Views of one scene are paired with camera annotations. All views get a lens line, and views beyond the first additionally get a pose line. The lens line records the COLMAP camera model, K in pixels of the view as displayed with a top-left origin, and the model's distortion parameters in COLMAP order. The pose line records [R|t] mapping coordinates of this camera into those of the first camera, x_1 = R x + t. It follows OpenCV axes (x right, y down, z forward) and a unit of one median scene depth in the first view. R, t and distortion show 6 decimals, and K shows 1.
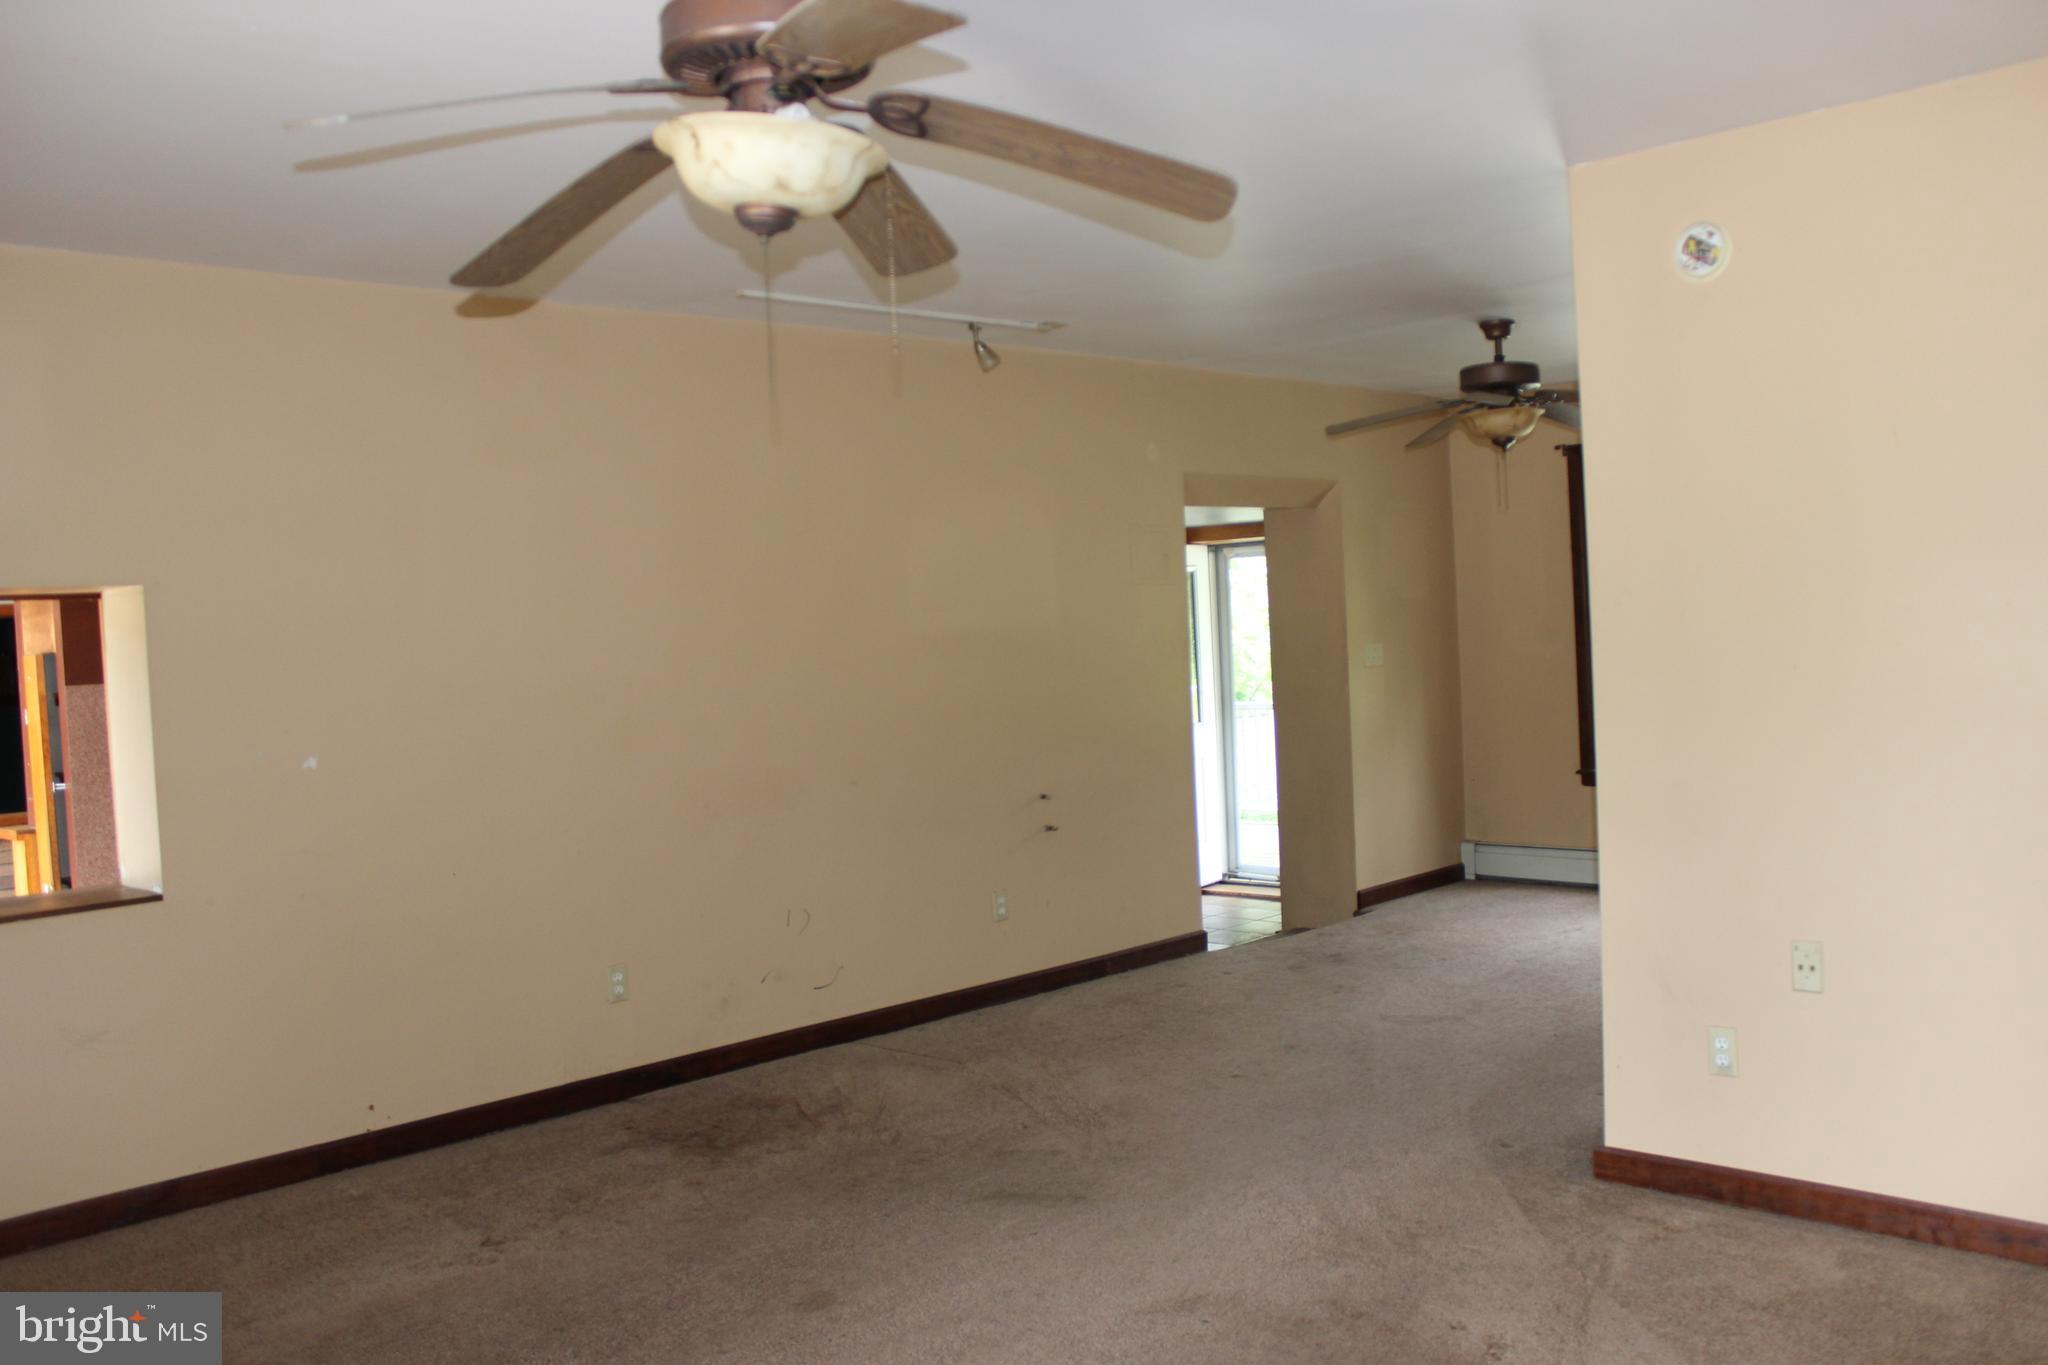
lens RADIAL K [[1715.0, 0, 1026.1], [0, 1715.0, 682.8], [0, 0, 1]] dist [-0.159900, 0.142992]
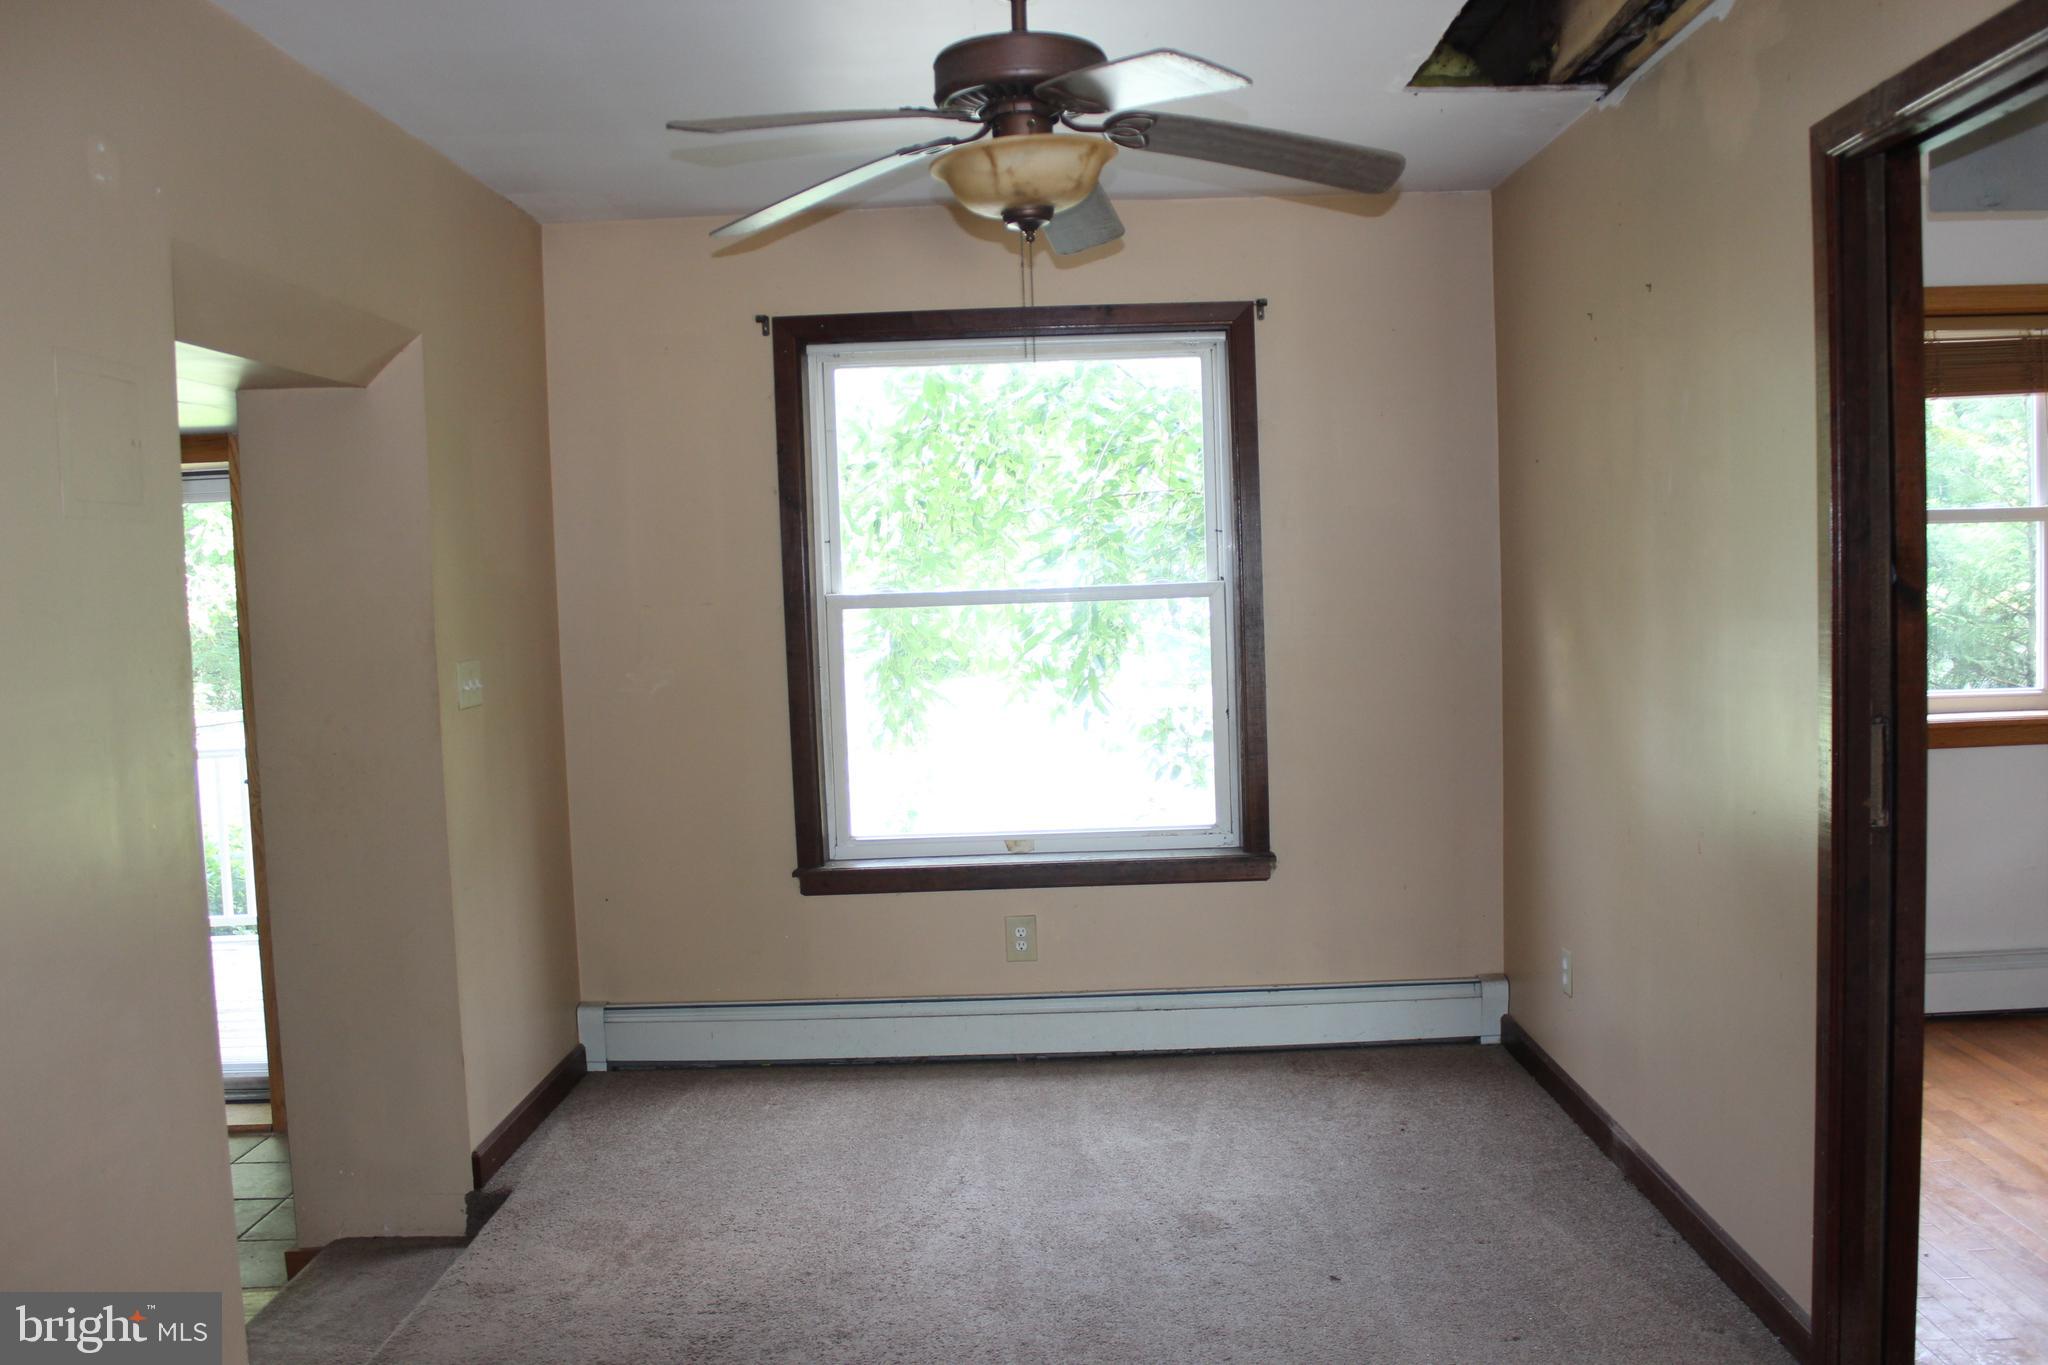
lens RADIAL K [[1715.0, 0, 1025.4], [0, 1715.0, 669.7], [0, 0, 1]] dist [-0.159900, 0.142992]
pose [[0.734768, -0.044169, 0.676879, -0.014208], [0.047120, 0.998791, 0.014025, -0.022704], [-0.676680, 0.021589, 0.735961, 0.501401]]
